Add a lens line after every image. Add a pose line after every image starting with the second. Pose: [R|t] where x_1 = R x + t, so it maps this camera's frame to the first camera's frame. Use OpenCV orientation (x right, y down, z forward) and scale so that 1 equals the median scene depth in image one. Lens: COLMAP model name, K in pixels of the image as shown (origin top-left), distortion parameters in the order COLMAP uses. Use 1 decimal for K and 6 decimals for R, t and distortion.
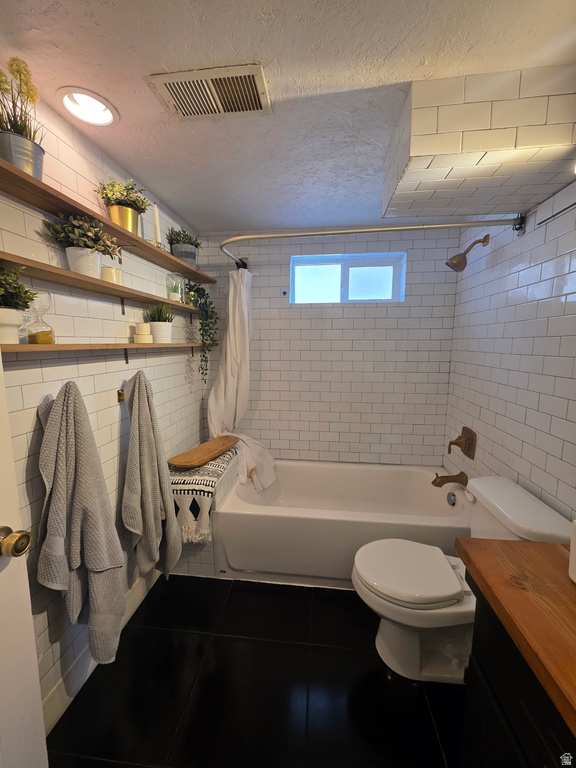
lens RADIAL K [[305.3, 0, 290.3], [0, 305.3, 382.4], [0, 0, 1]] dist [0.001883, 0.000799]
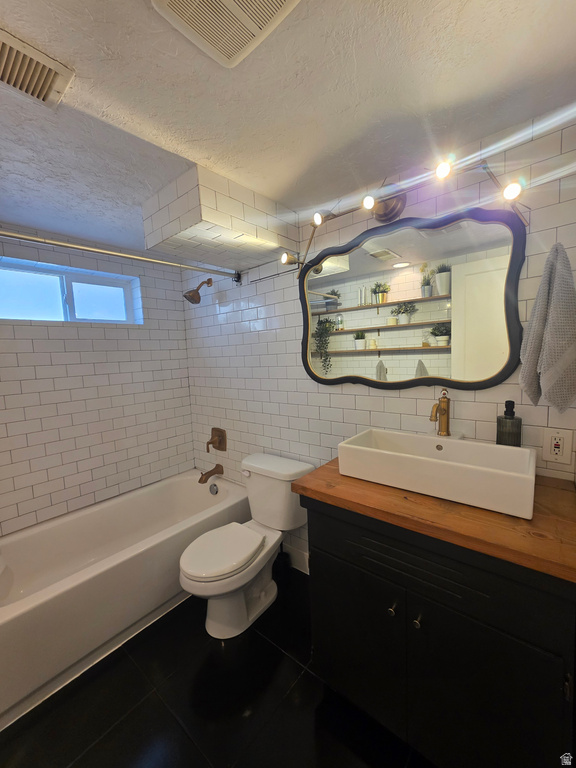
lens RADIAL K [[305.3, 0, 292.4], [0, 305.3, 384.5], [0, 0, 1]] dist [0.001883, 0.000799]
pose [[0.554486, -0.108531, 0.825086, -0.263156], [0.152990, 0.987855, 0.027127, -0.013605], [-0.818010, 0.111188, 0.564356, 0.018975]]
